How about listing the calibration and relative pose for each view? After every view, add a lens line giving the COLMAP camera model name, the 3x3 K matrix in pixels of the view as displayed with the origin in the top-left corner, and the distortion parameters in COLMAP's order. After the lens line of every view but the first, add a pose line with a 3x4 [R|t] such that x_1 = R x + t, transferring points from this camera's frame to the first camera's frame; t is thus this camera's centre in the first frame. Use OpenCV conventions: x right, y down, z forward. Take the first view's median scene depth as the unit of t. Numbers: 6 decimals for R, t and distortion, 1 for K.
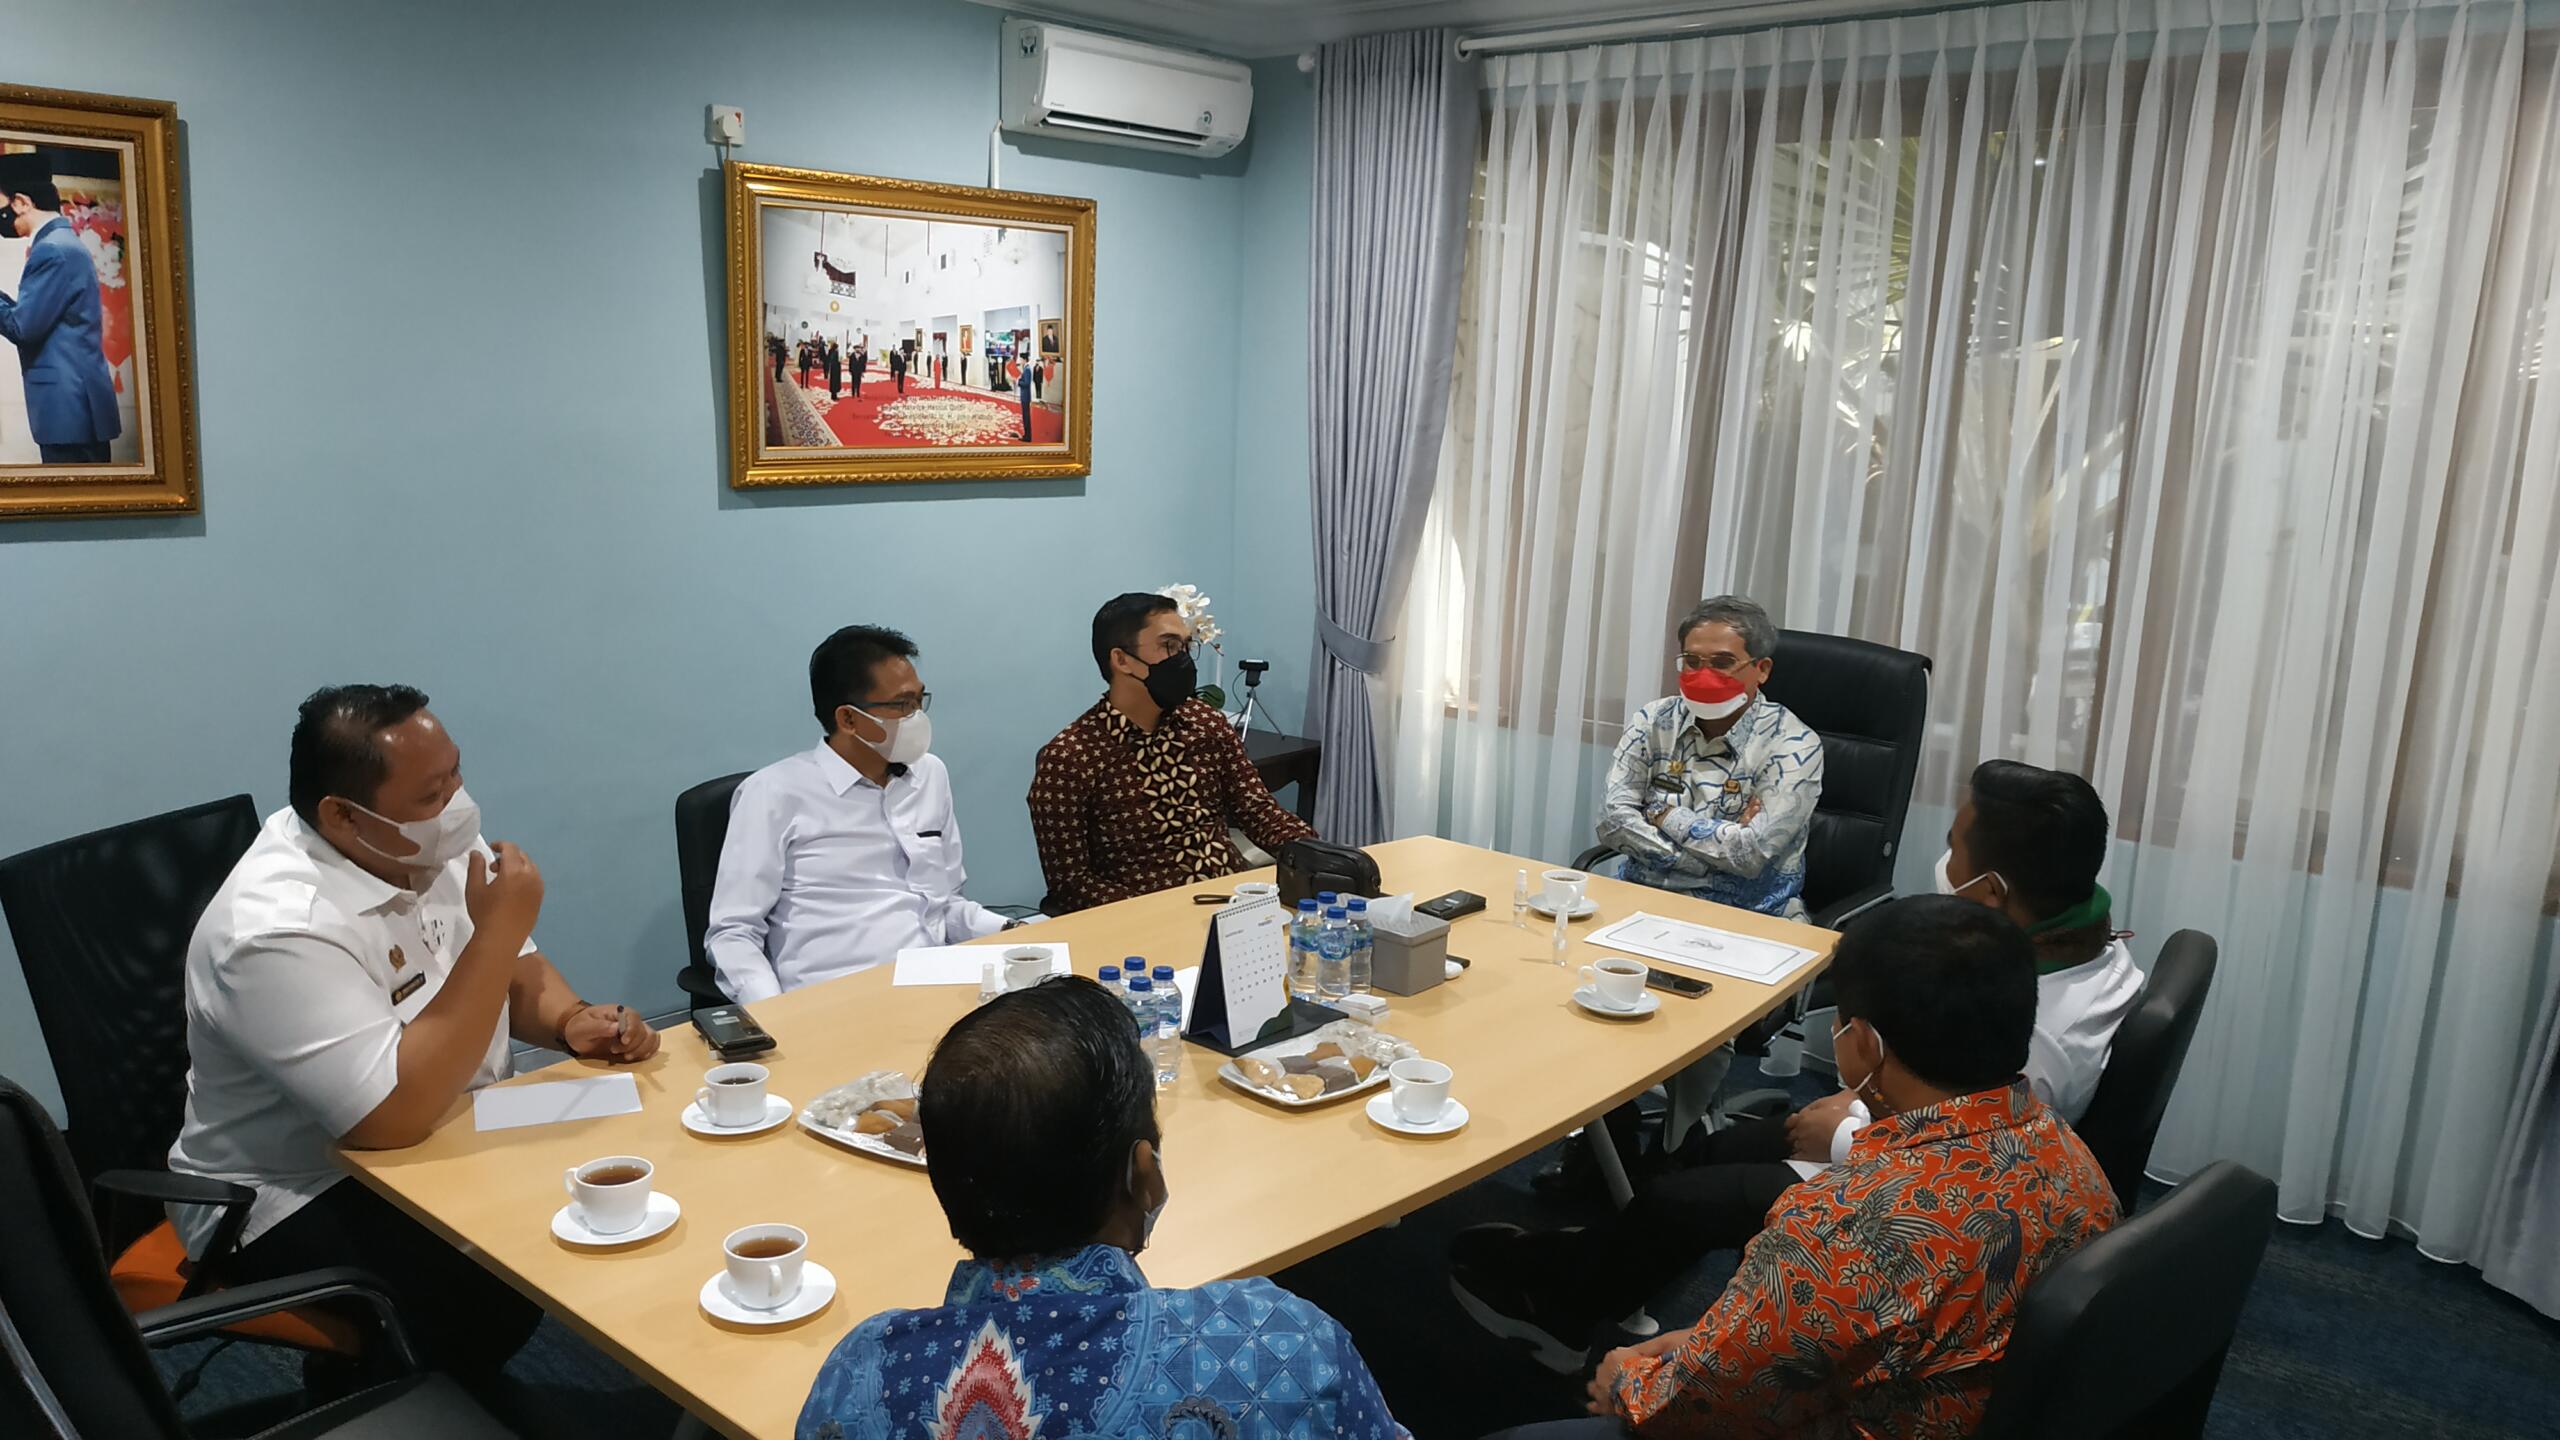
lens RADIAL K [[1795.9, 0, 1281.7], [0, 1795.9, 741.9], [0, 0, 1]] dist [0.030203, -0.030451]
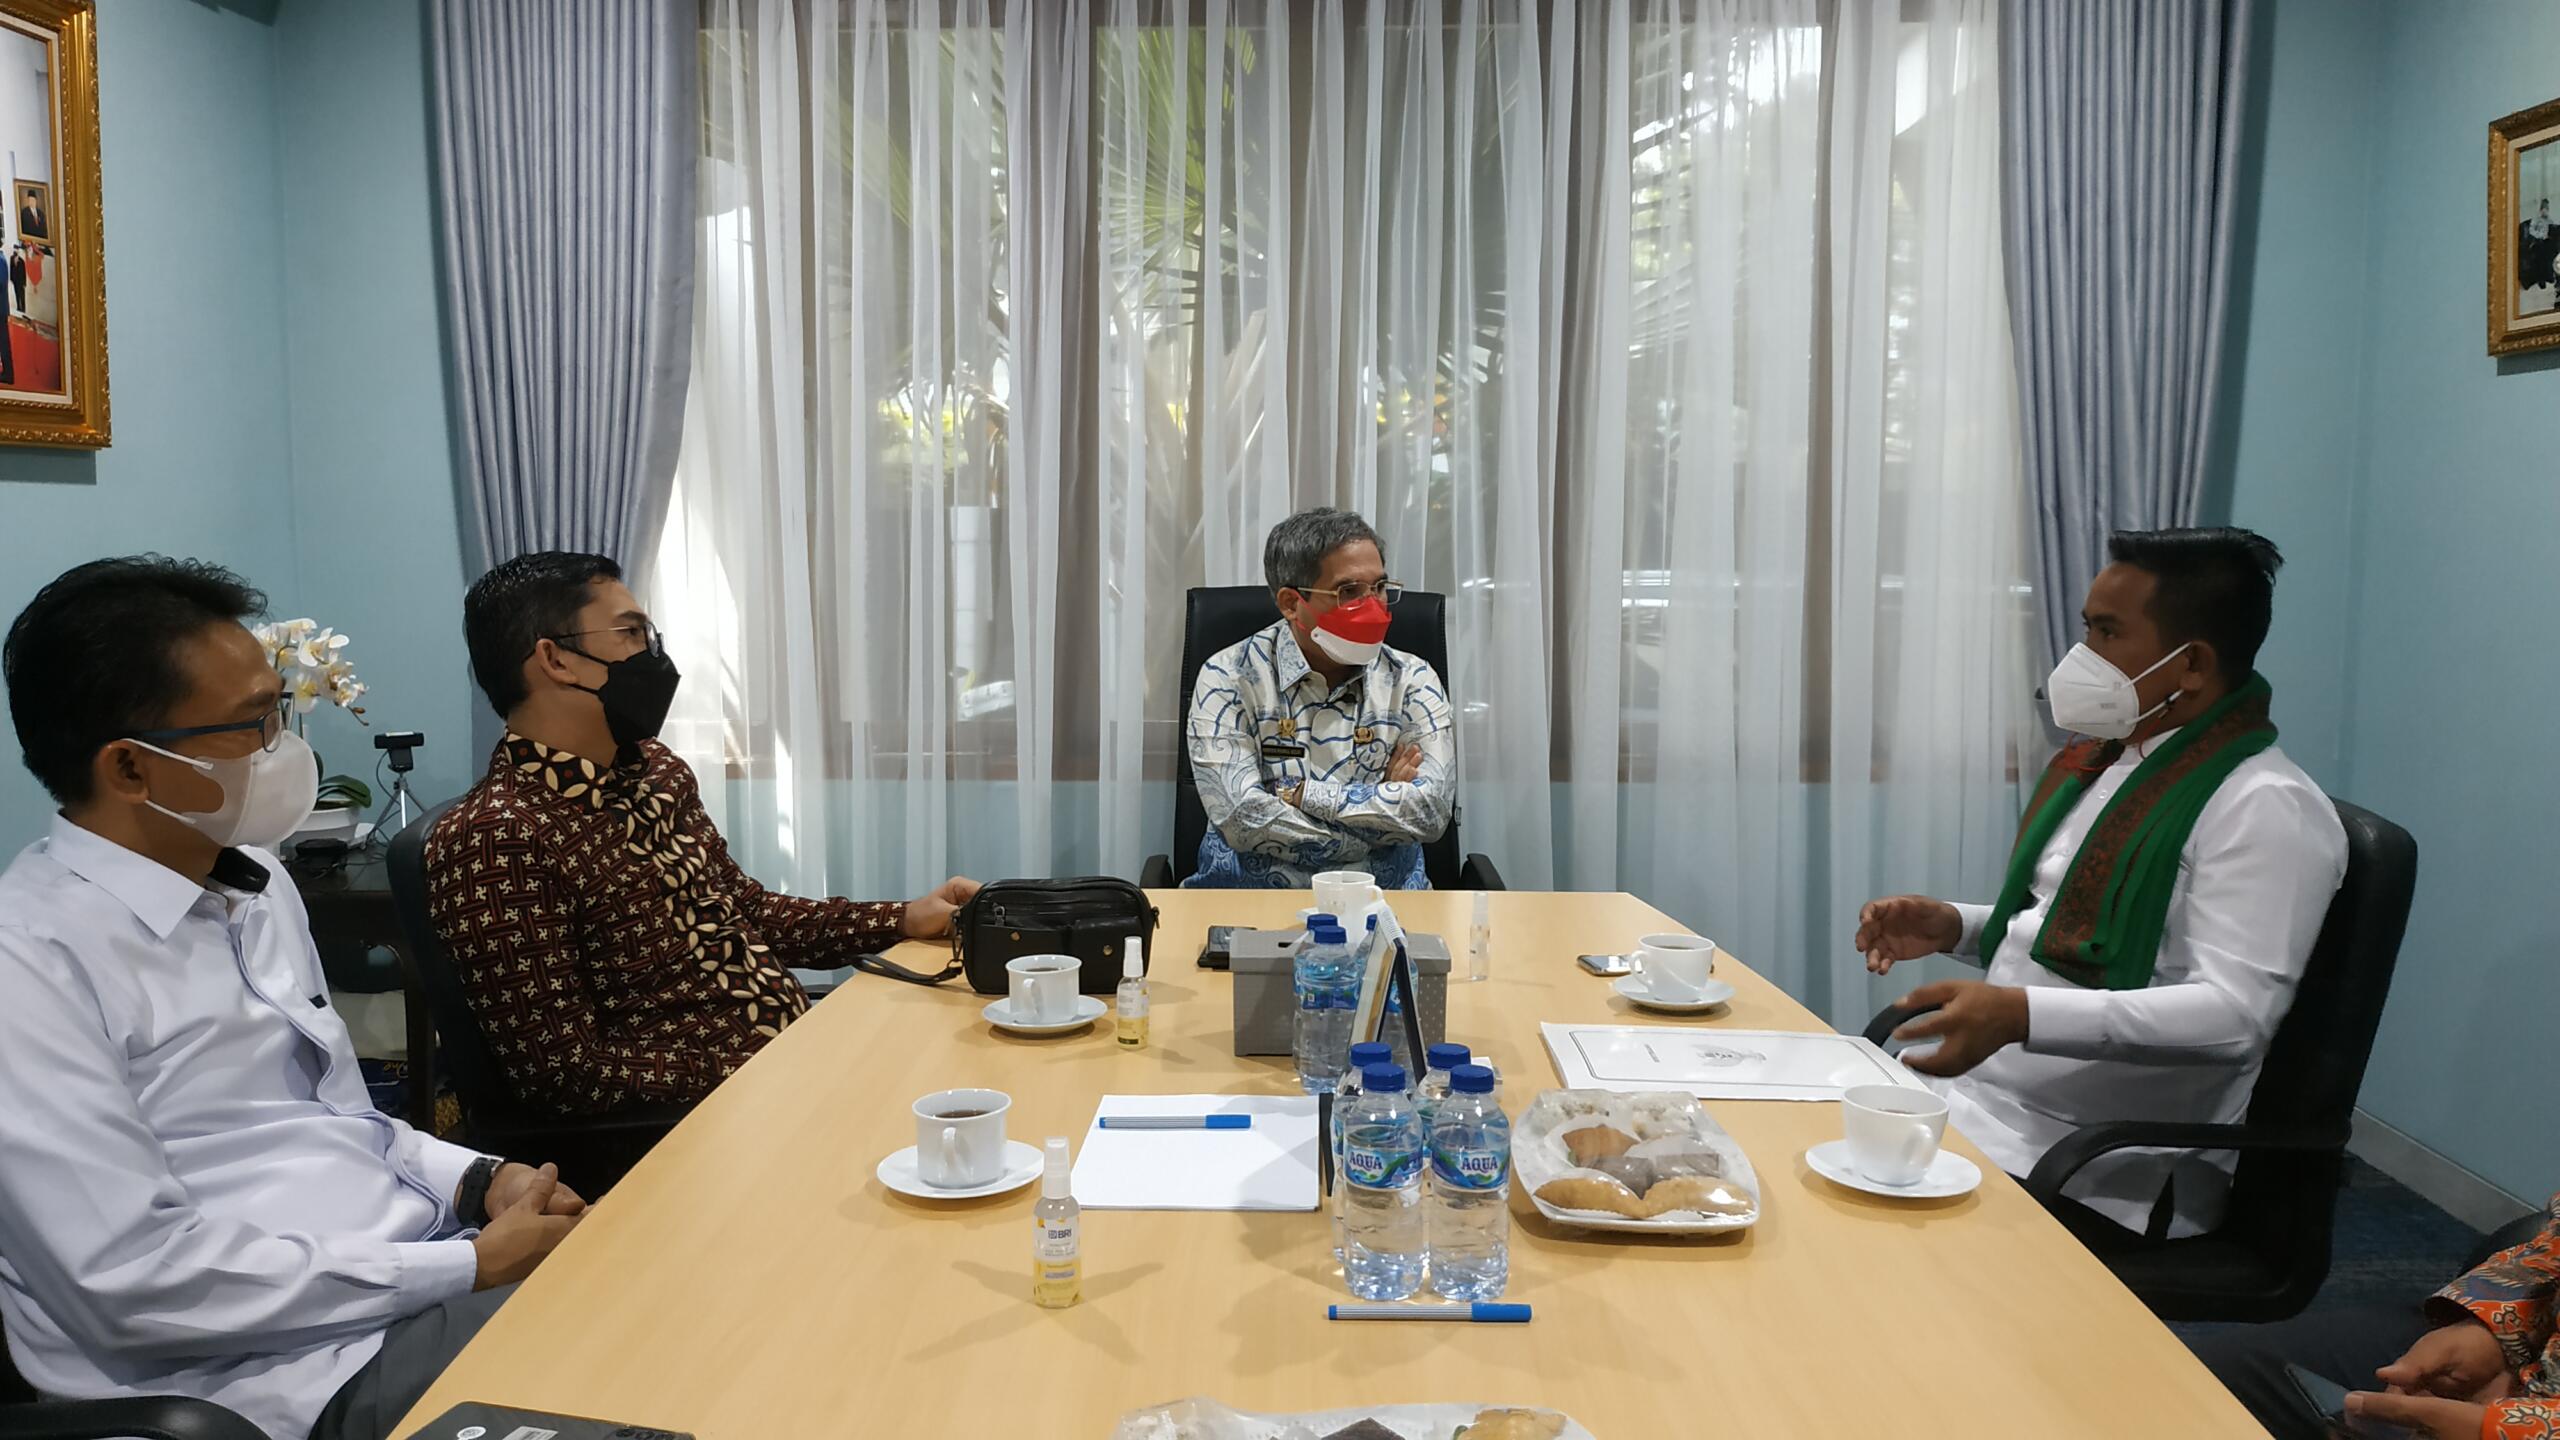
lens RADIAL K [[1868.3, 0, 1275.2], [0, 1868.3, 718.0], [0, 0, 1]] dist [0.006952, -0.016849]
pose [[0.766567, -0.100074, 0.634319, -0.249548], [0.148989, 0.988545, -0.024093, 0.017190], [-0.624642, 0.112976, 0.772696, 0.326244]]
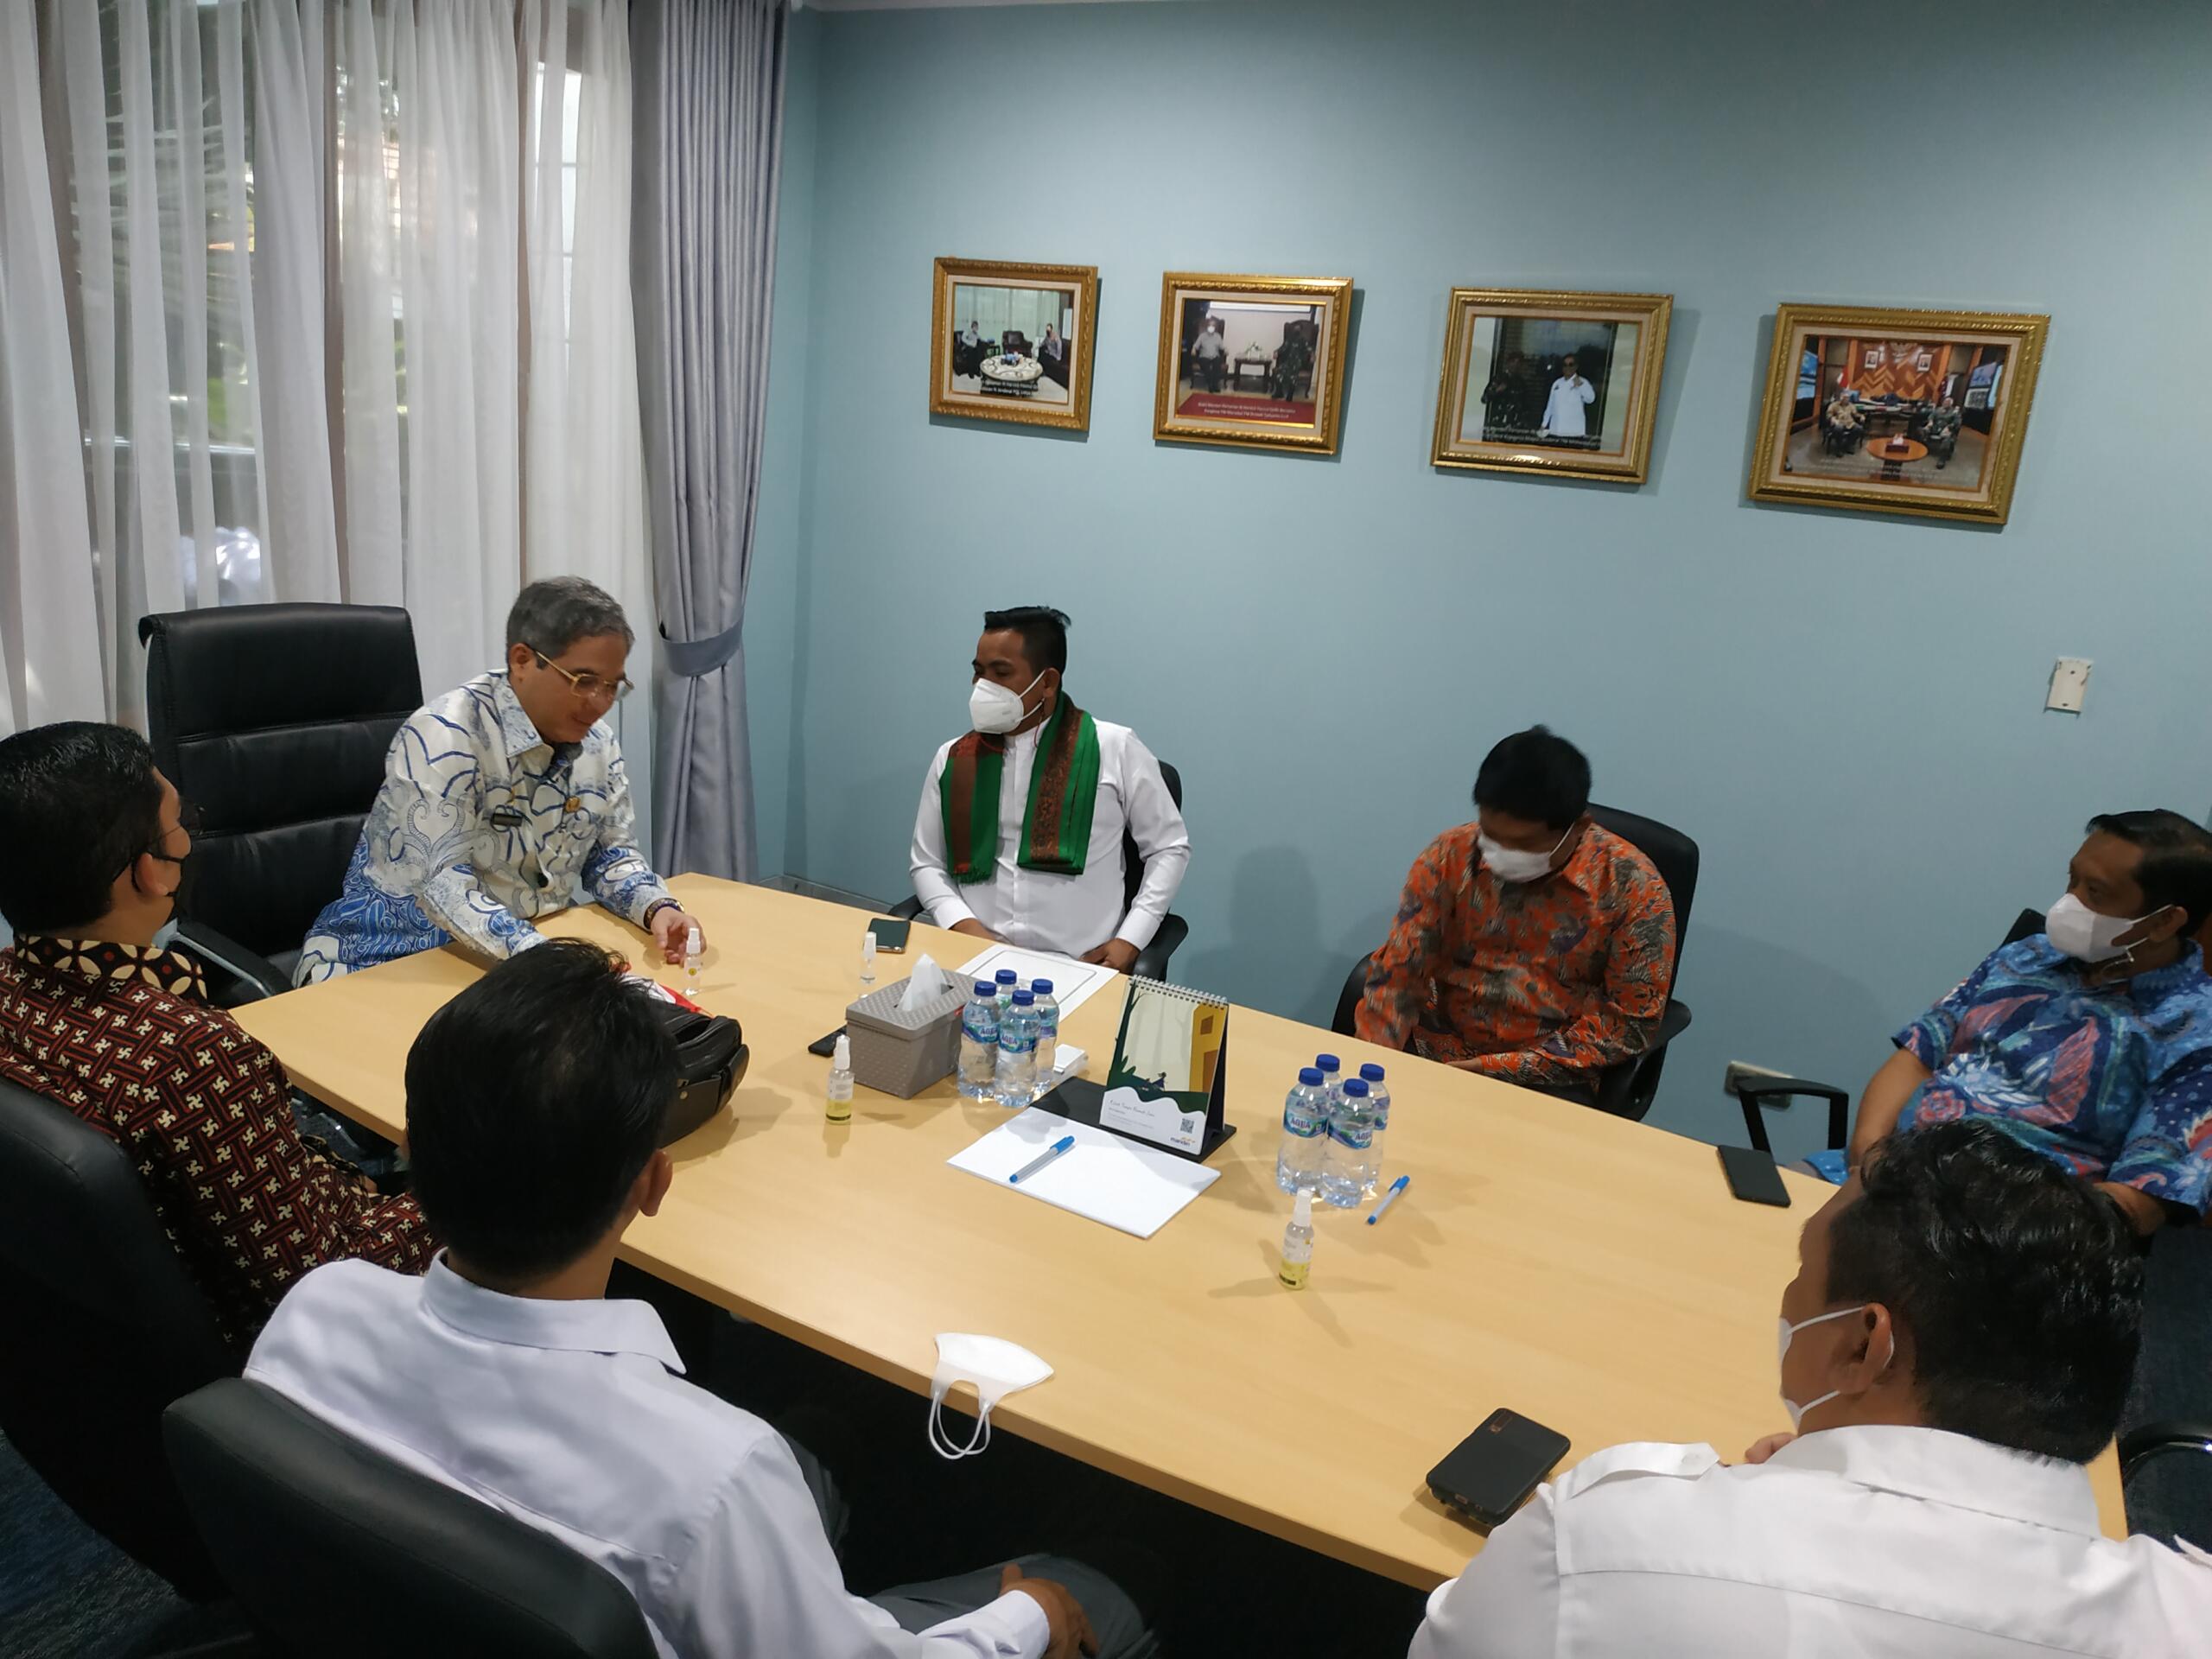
lens RADIAL K [[1611.3, 0, 1070.9], [0, 1611.3, 826.6], [0, 0, 1]] dist [0.010045, -0.016812]
pose [[-0.186270, -0.309264, 0.932555, -0.434991], [0.087599, 0.940159, 0.329283, -0.153333], [-0.978586, 0.143026, -0.148032, 0.685160]]
